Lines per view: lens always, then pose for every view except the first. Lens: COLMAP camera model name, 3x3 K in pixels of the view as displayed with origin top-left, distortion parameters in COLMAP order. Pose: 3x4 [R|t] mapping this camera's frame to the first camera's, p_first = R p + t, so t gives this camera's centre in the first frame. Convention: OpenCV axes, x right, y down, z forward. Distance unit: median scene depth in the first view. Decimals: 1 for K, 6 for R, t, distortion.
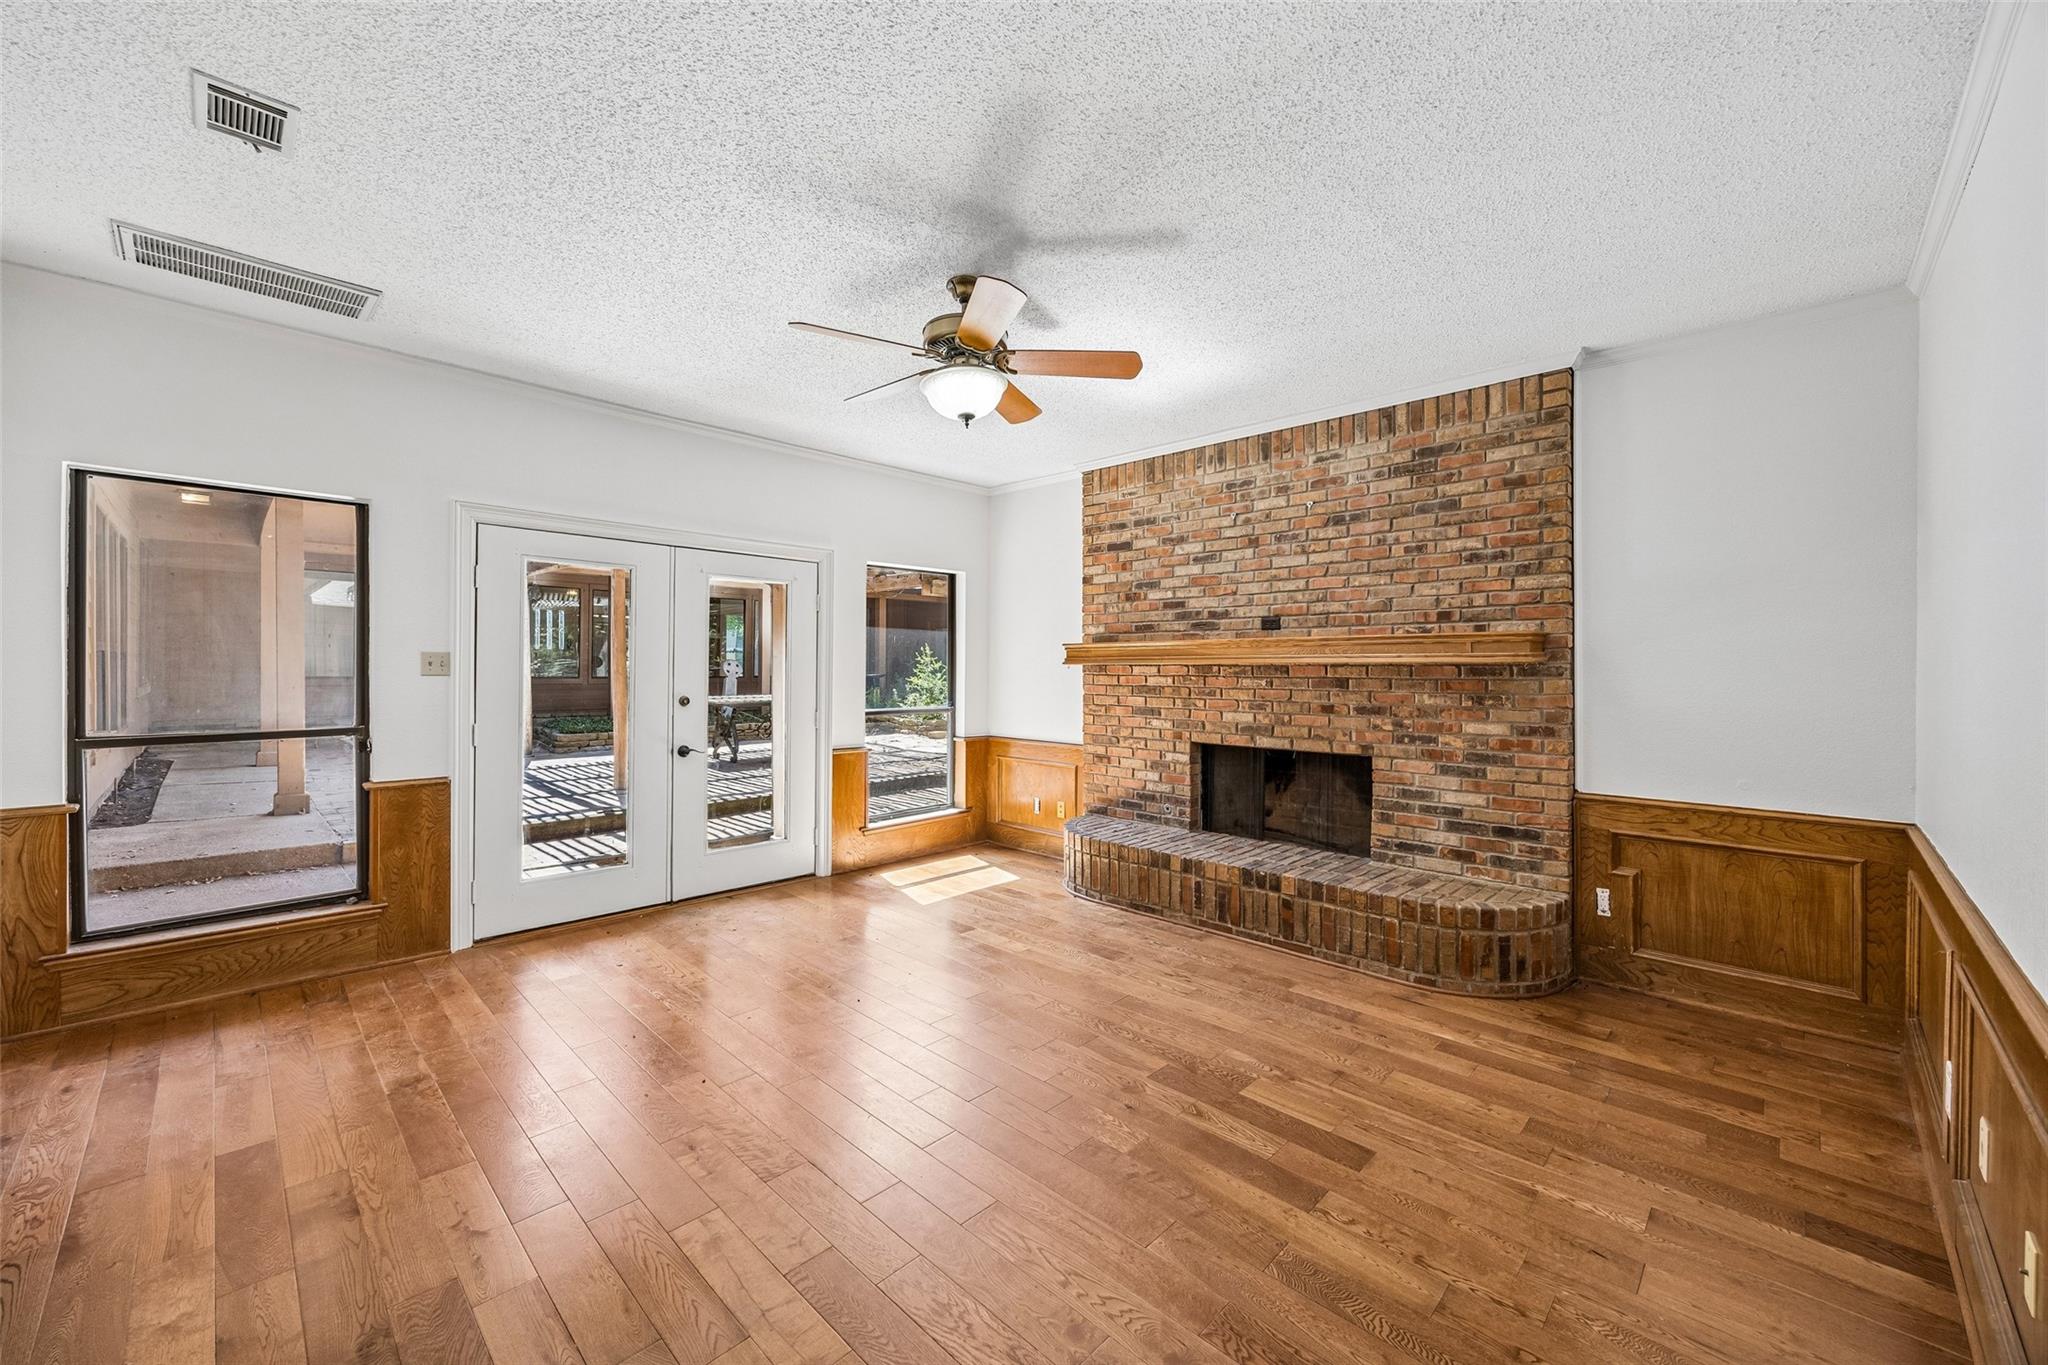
lens RADIAL K [[798.1, 0, 1023.7], [0, 798.1, 672.1], [0, 0, 1]] dist [0.000569, 0.000514]
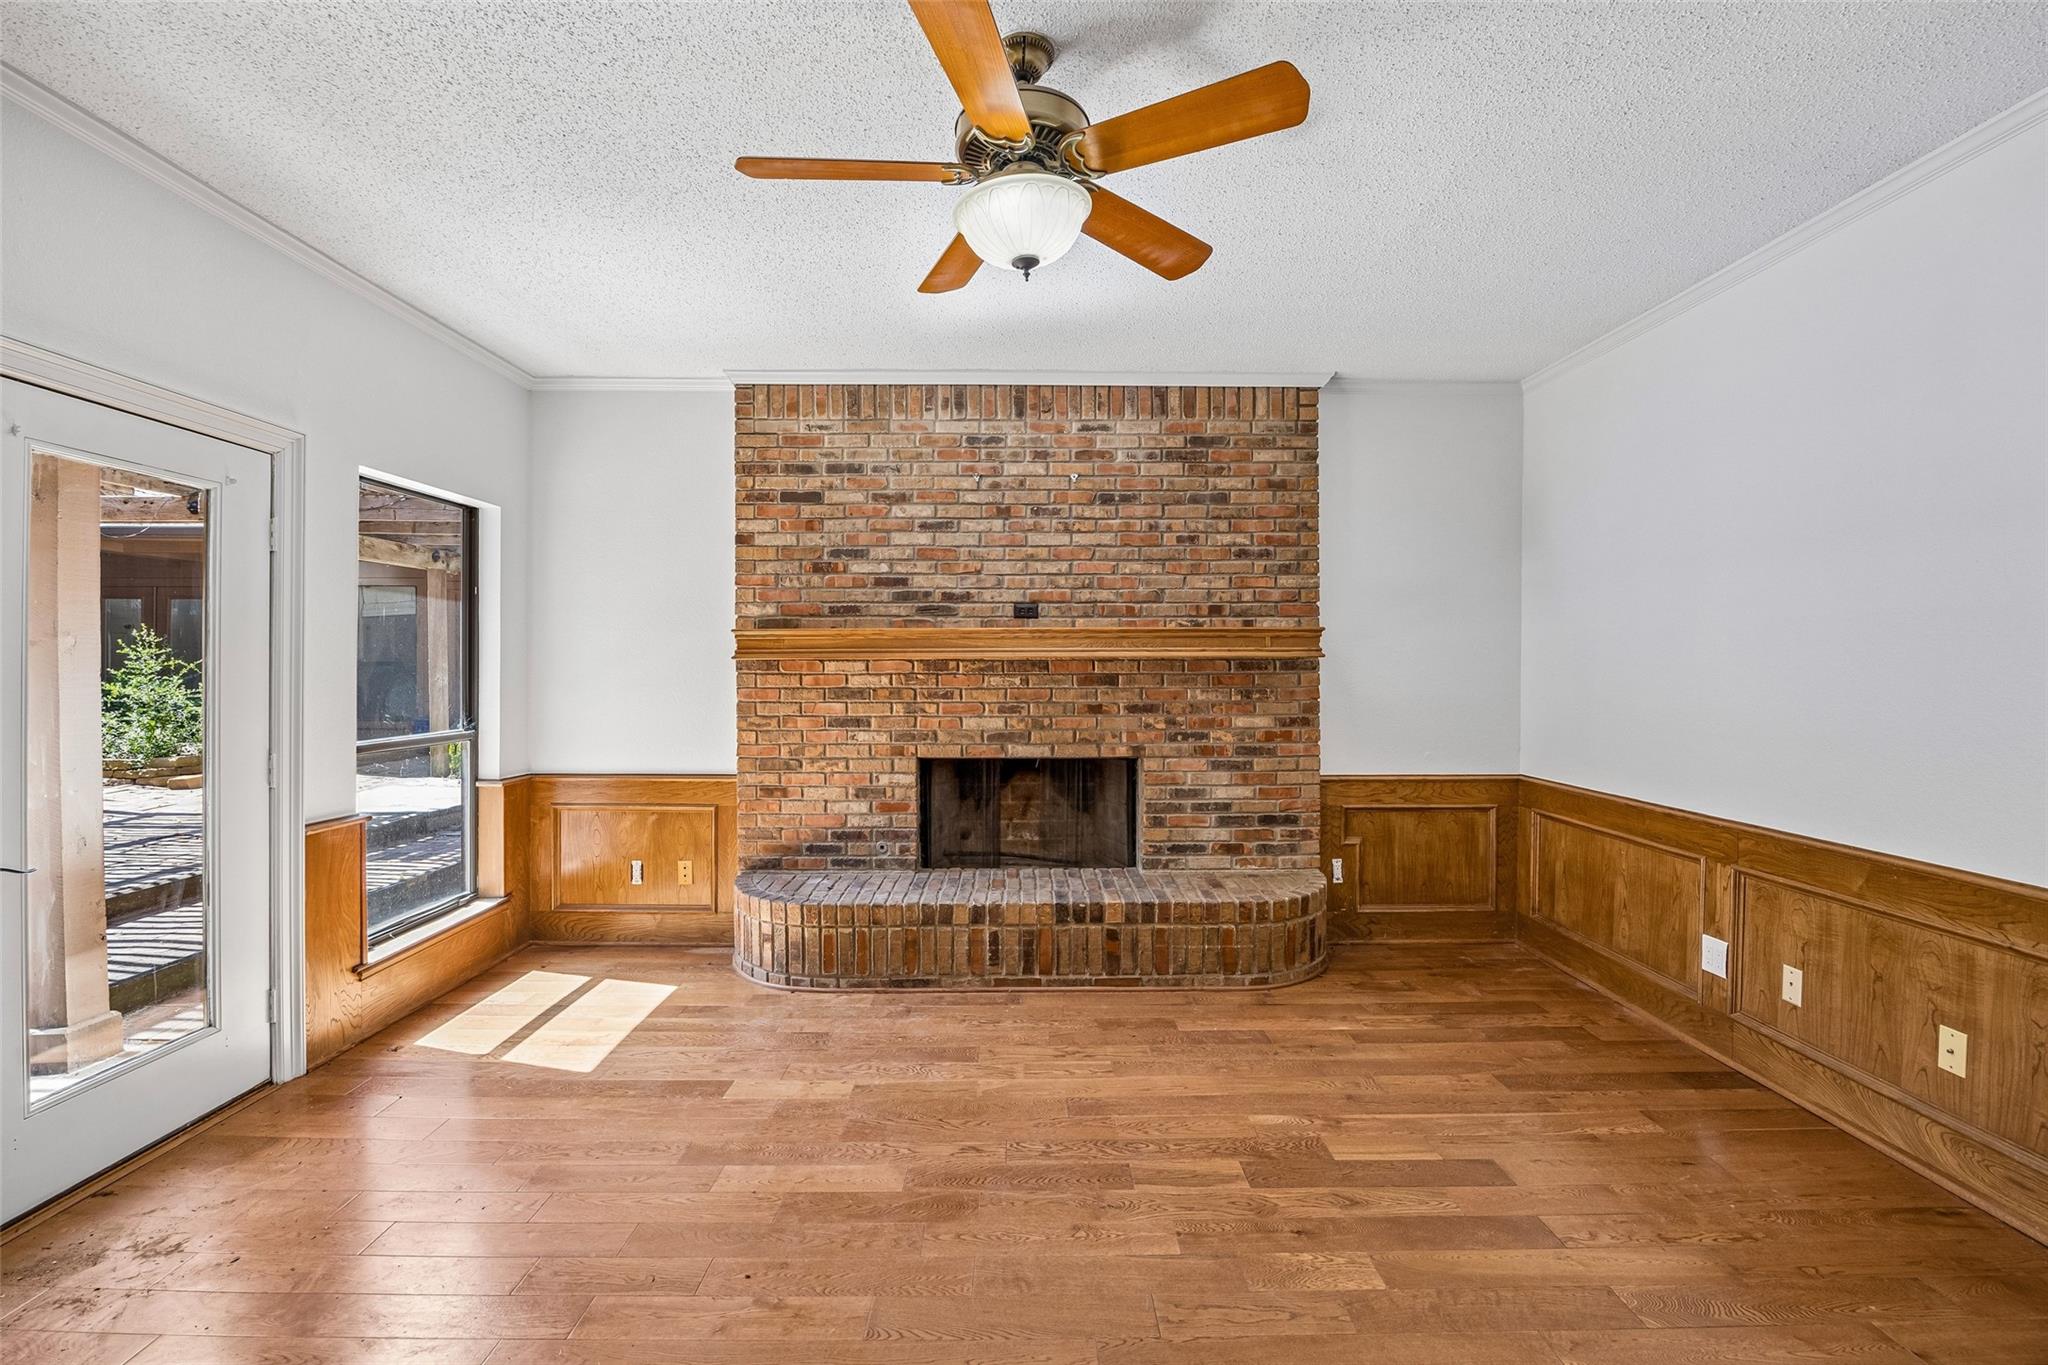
lens RADIAL K [[901.8, 0, 1032.7], [0, 901.8, 671.3], [0, 0, 1]] dist [-0.019234, 0.001124]
pose [[0.708479, -0.008822, 0.705677, -0.393144], [0.007560, 0.999959, 0.004911, -0.001274], [-0.705691, 0.001856, 0.708517, 0.343377]]
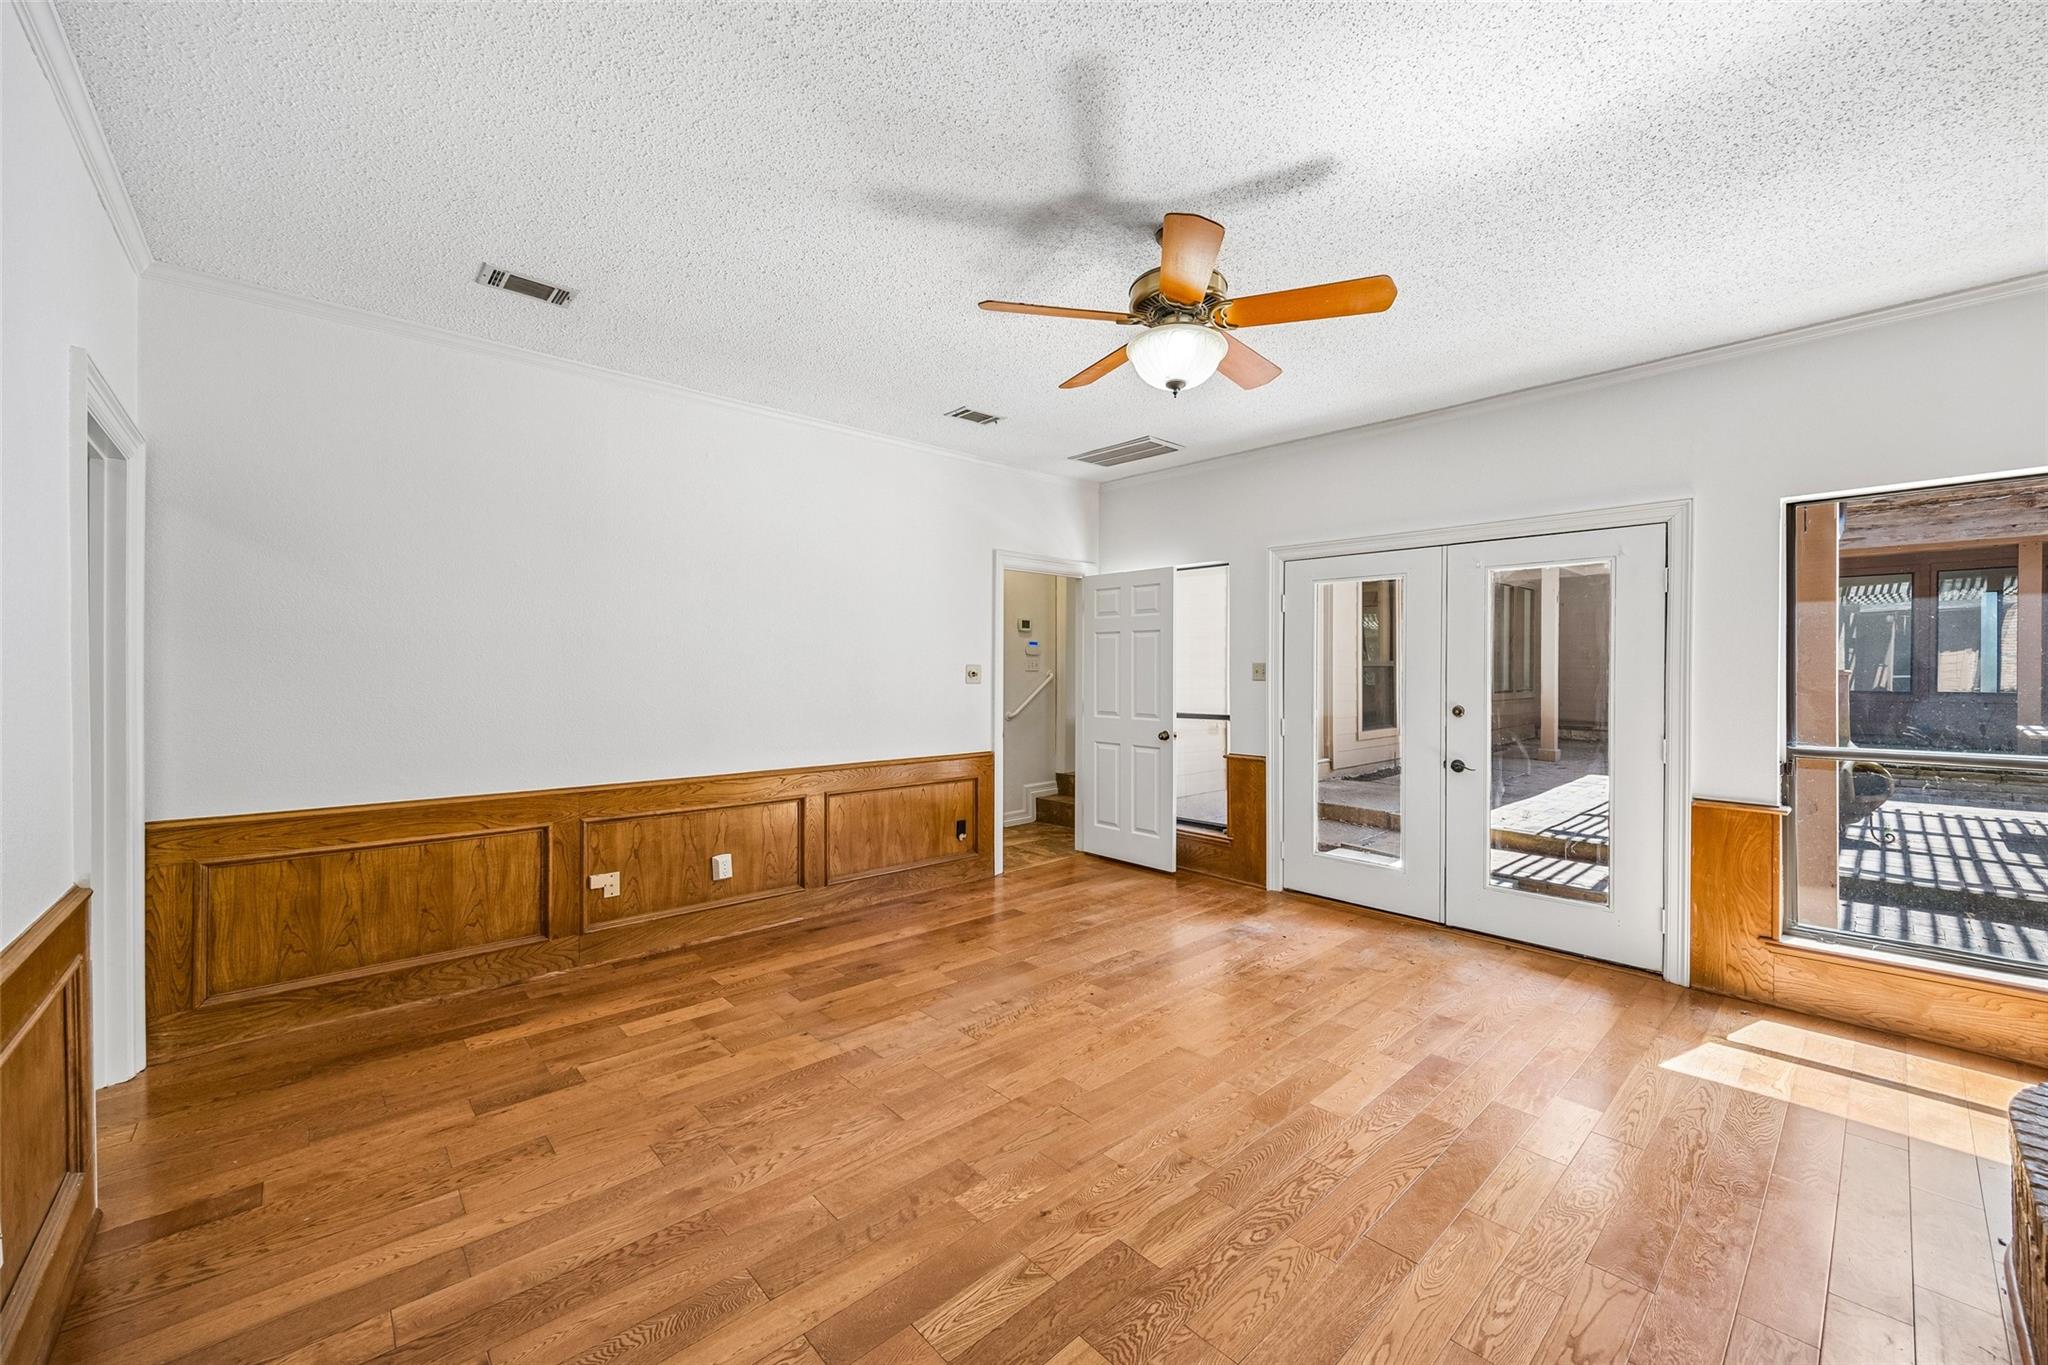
lens RADIAL K [[798.1, 0, 1040.5], [0, 798.1, 679.9], [0, 0, 1]] dist [0.000569, 0.000514]
pose [[-0.047825, 0.002578, -0.998852, 0.564334], [-0.009373, 0.999951, 0.003029, 0.002481], [0.998812, 0.009507, -0.047799, 0.620984]]
